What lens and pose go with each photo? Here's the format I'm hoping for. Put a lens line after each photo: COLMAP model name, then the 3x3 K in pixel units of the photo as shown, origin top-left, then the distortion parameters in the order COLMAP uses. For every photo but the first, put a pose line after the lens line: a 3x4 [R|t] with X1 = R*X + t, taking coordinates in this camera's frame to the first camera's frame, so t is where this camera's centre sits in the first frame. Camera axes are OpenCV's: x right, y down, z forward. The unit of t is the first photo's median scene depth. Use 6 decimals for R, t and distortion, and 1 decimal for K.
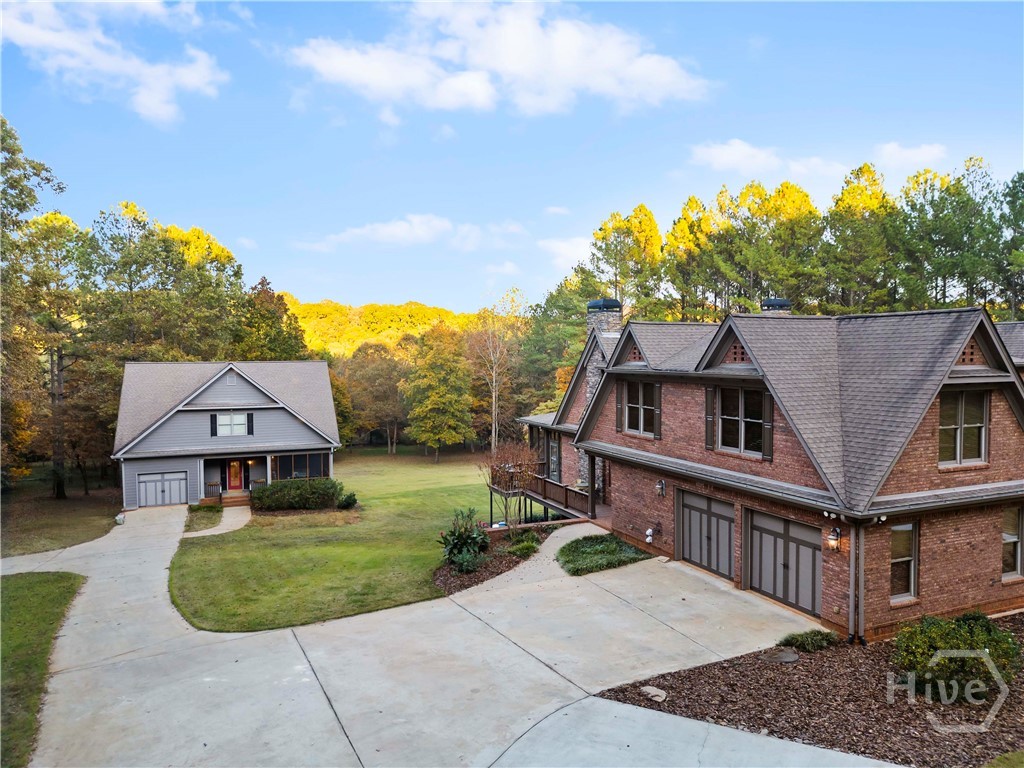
lens RADIAL K [[716.9, 0, 512.0], [0, 716.9, 384.0], [0, 0, 1]] dist [0.032687, -0.005627]
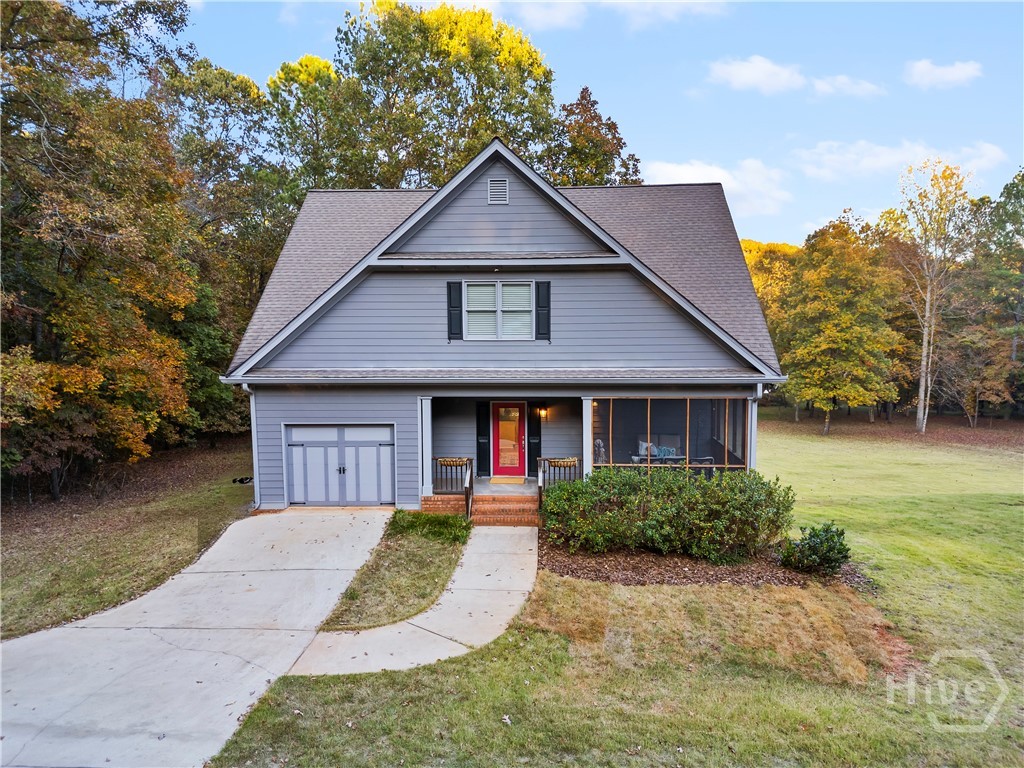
lens RADIAL K [[716.9, 0, 512.0], [0, 716.9, 384.0], [0, 0, 1]] dist [0.032687, -0.005627]
pose [[0.913188, 0.038345, -0.405731, -0.225925], [-0.017092, 0.998291, 0.055877, 0.073396], [0.407180, -0.044091, 0.912283, 0.653160]]
